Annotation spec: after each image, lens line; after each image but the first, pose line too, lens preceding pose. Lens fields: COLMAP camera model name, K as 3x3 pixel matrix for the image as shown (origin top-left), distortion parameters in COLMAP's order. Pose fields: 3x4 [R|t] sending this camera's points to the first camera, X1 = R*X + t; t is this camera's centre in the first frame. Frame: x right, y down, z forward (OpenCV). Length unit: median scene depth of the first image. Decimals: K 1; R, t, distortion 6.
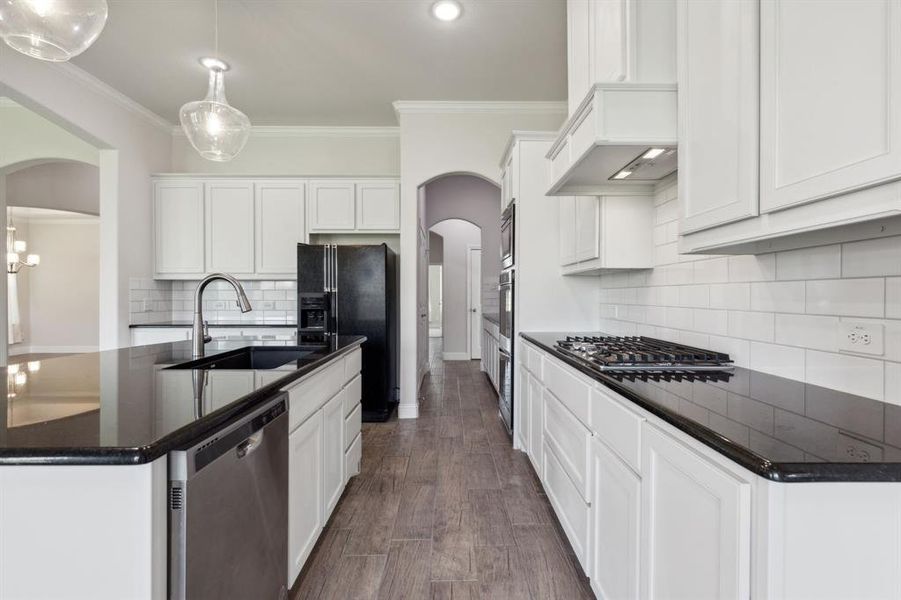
lens RADIAL K [[420.8, 0, 452.3], [0, 420.8, 297.6], [0, 0, 1]] dist [0.011186, -0.000943]
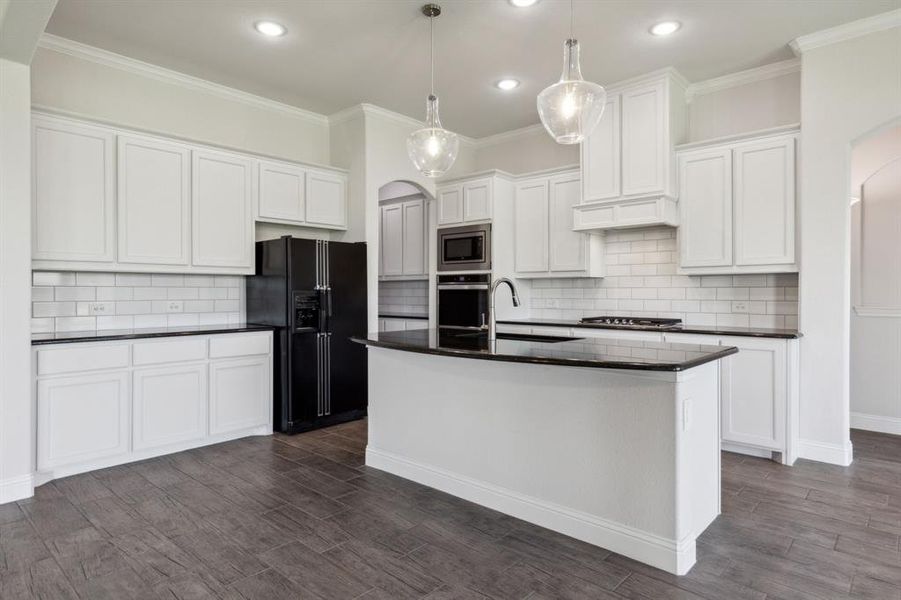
lens RADIAL K [[521.7, 0, 446.5], [0, 521.7, 298.4], [0, 0, 1]] dist [0.015268, -0.003329]
pose [[0.687204, -0.009363, 0.726404, -0.922244], [0.004868, 0.999954, 0.008284, -0.002722], [-0.726448, -0.002156, 0.687218, -0.008942]]
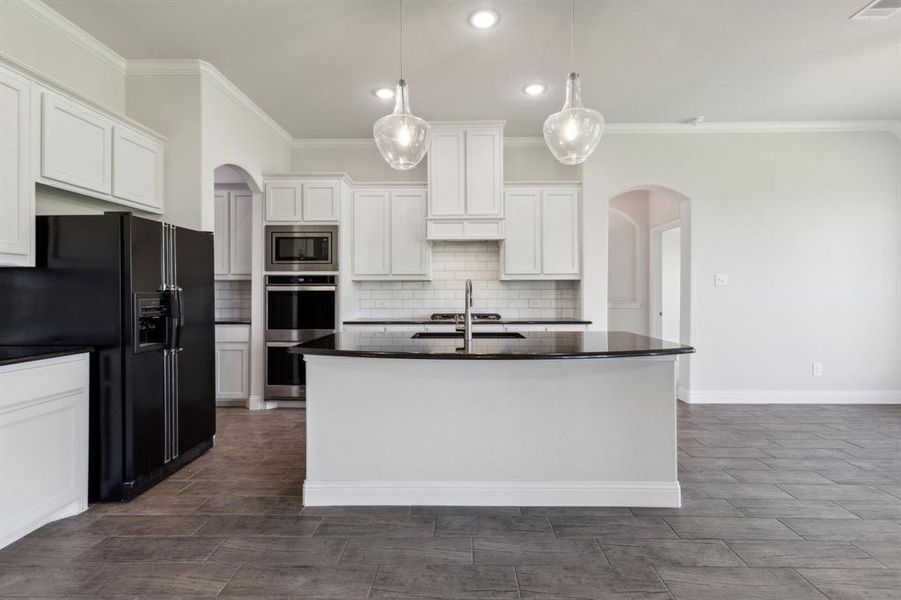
lens RADIAL K [[420.8, 0, 452.6], [0, 420.8, 294.6], [0, 0, 1]] dist [0.011186, -0.000943]
pose [[0.029927, -0.003844, 0.999545, -0.951564], [0.008534, 0.999957, 0.003590, -0.005797], [-0.999516, 0.008422, 0.029958, 0.493298]]
